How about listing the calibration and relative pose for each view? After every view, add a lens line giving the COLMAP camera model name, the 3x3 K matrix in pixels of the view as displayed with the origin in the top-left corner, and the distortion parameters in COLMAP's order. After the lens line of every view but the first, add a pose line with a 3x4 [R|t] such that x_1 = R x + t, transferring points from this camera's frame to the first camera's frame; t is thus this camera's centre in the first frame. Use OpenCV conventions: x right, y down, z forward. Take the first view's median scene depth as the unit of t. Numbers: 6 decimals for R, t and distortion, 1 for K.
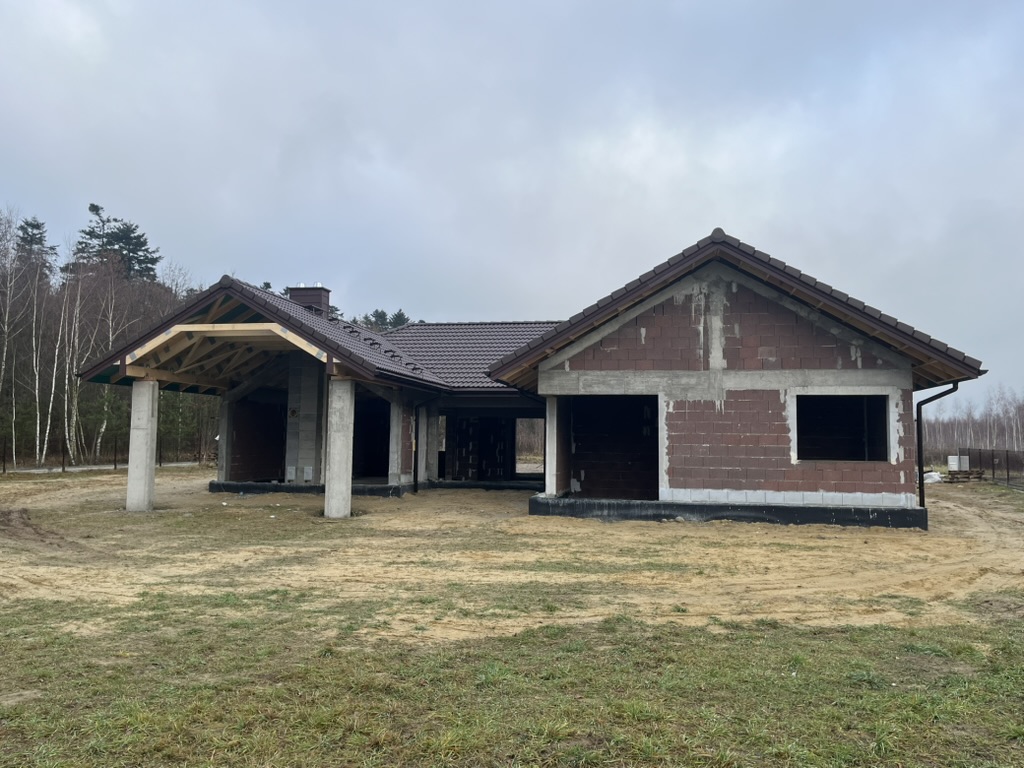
lens RADIAL K [[820.5, 0, 512.0], [0, 820.5, 384.0], [0, 0, 1]] dist [0.036784, -0.003883]
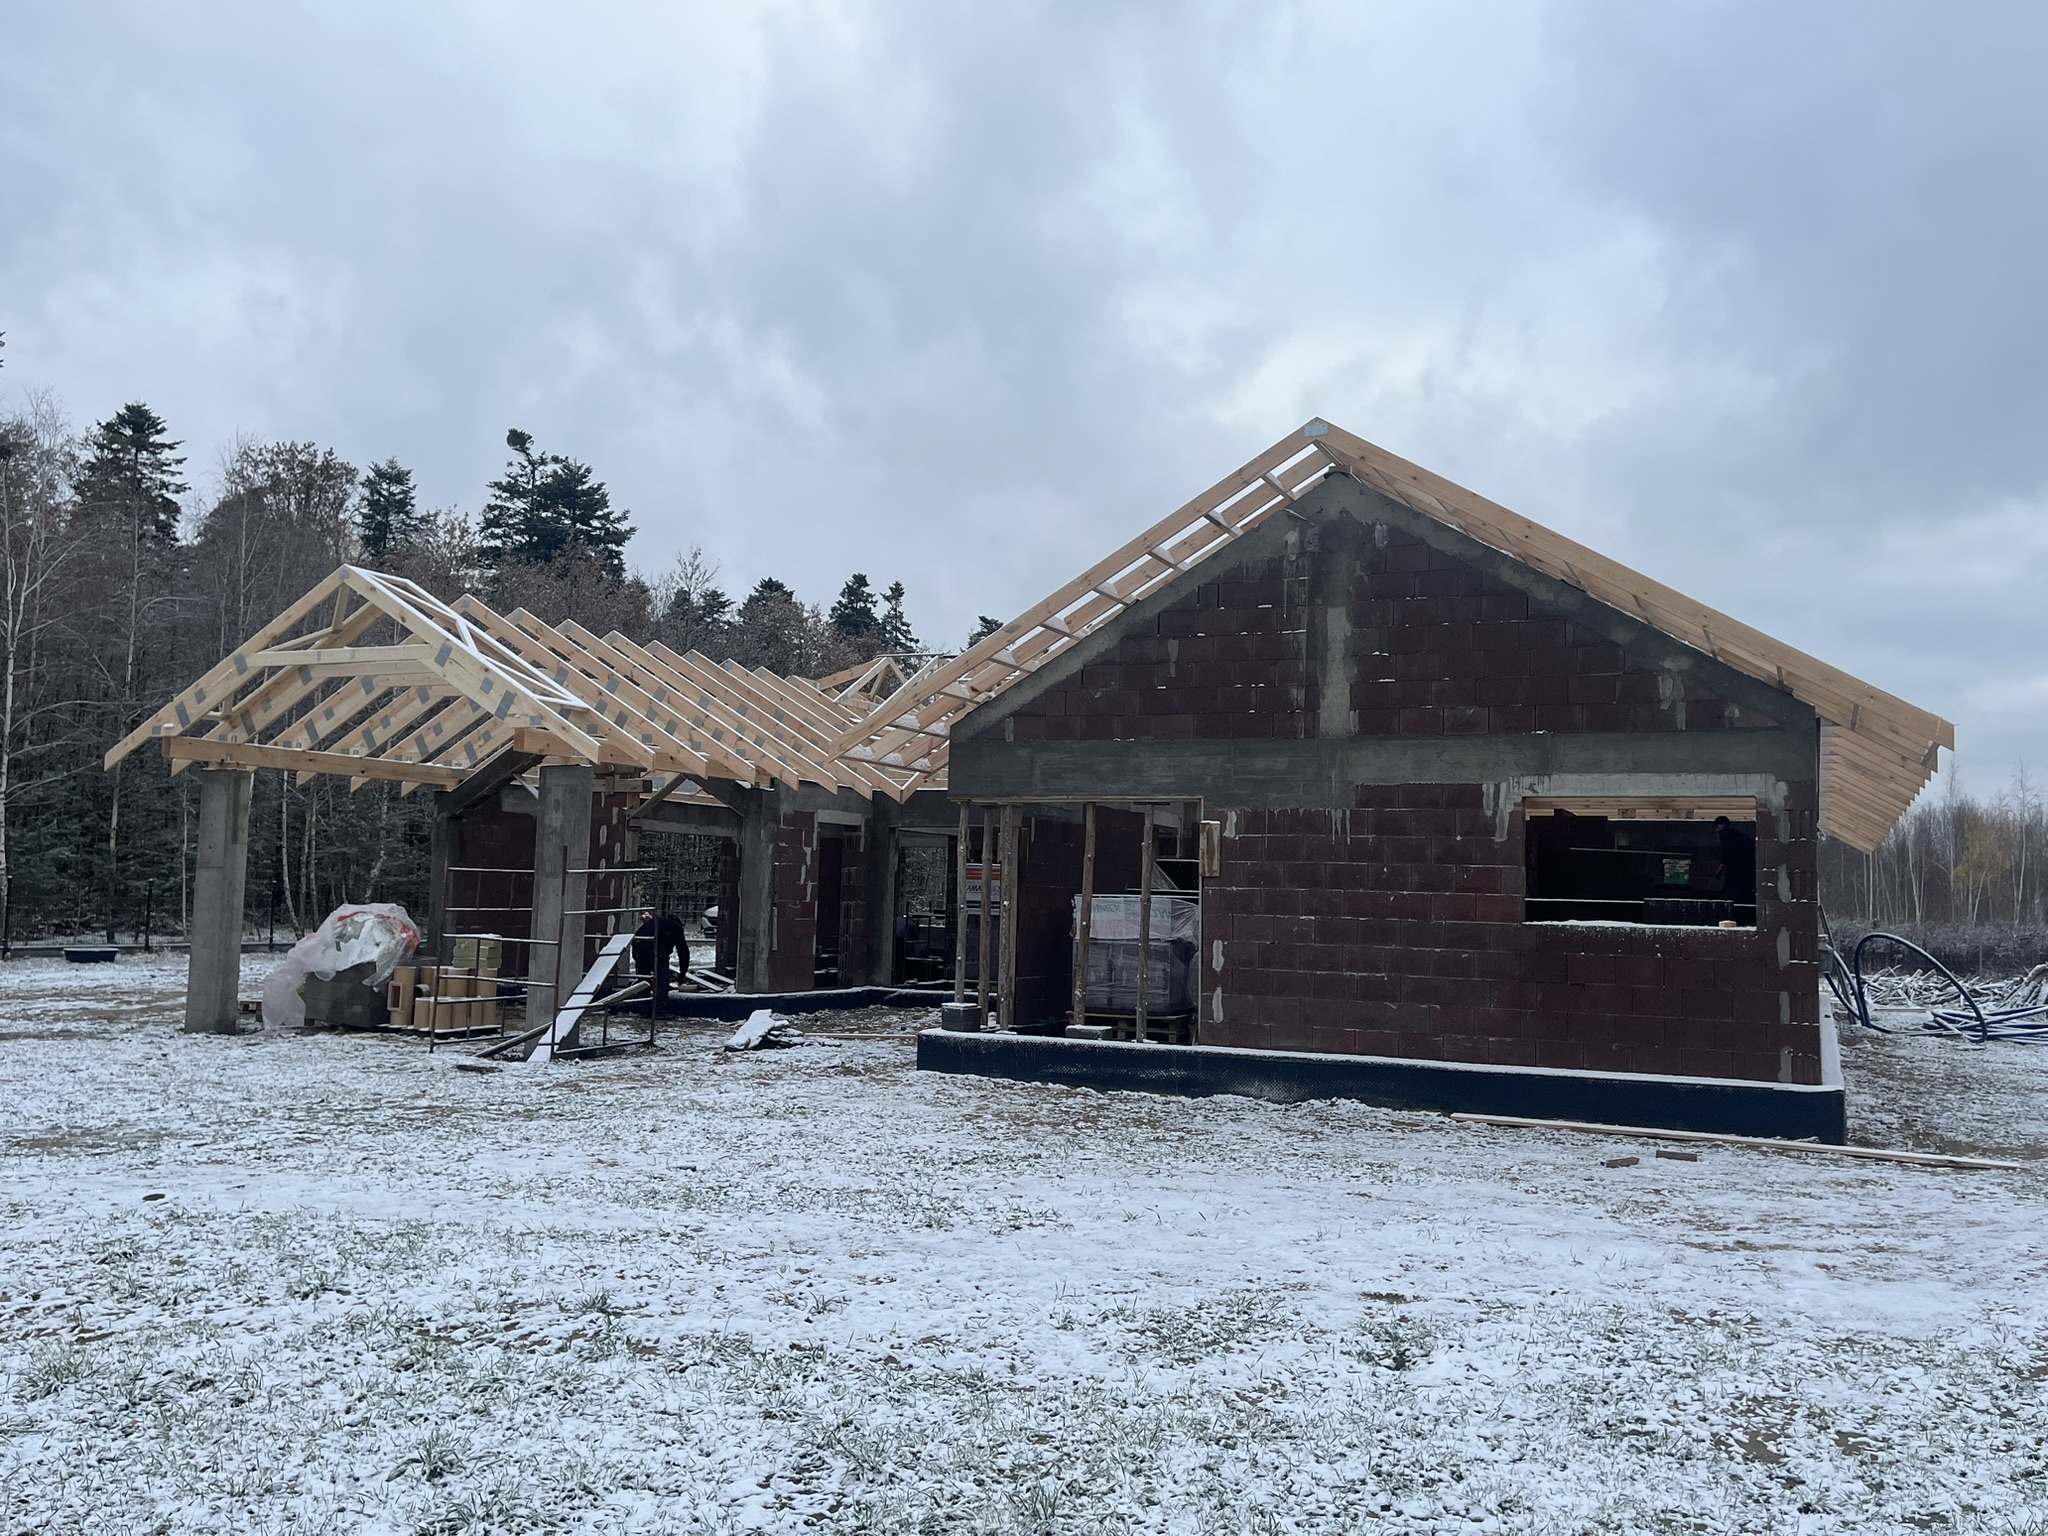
lens RADIAL K [[1781.3, 0, 1024.0], [0, 1781.3, 768.0], [0, 0, 1]] dist [0.042279, -0.002838]
pose [[0.969568, -0.003877, -0.244793, 0.314945], [0.001282, 0.999941, -0.010761, 0.008170], [0.244821, 0.010120, 0.969516, 0.088049]]
